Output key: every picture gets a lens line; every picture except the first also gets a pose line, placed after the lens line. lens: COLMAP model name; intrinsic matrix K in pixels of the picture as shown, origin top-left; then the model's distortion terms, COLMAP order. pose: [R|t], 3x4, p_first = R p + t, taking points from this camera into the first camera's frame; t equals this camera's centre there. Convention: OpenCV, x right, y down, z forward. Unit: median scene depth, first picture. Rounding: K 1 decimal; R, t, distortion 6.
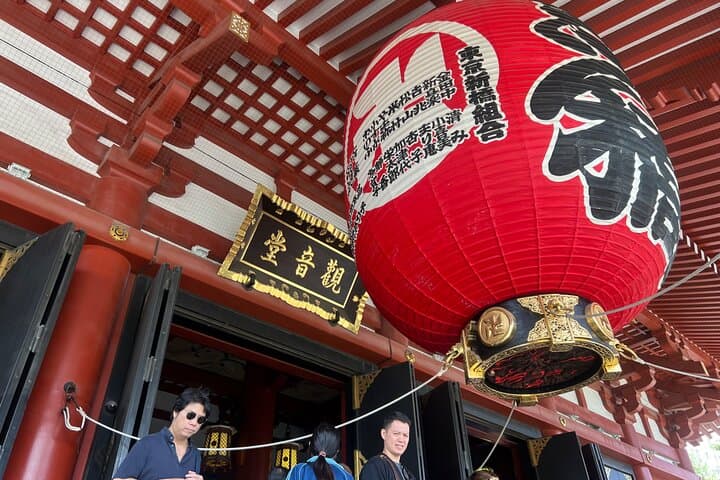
lens RADIAL K [[536.1, 0, 343.1], [0, 536.1, 238.7], [0, 0, 1]] dist [-0.000645, -0.001622]
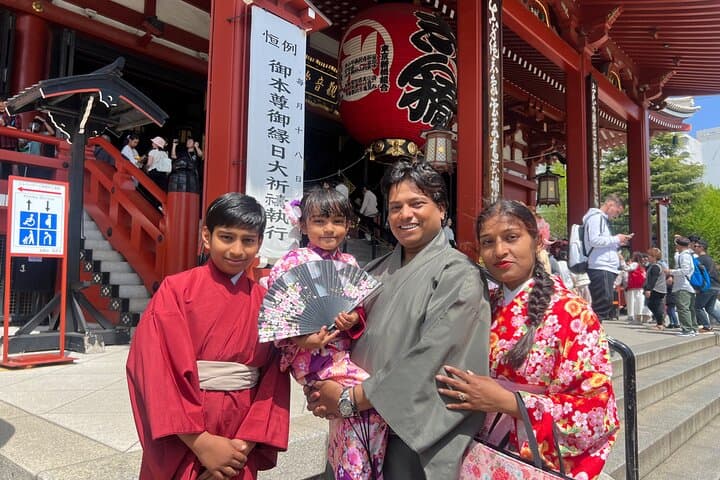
lens RADIAL K [[536.1, 0, 343.1], [0, 536.1, 238.7], [0, 0, 1]] dist [-0.000645, -0.001622]
pose [[0.997331, 0.069883, 0.021133, 0.036456], [-0.069875, 0.829774, 0.553708, -1.109364], [0.021159, -0.553707, 0.832443, -1.931965]]
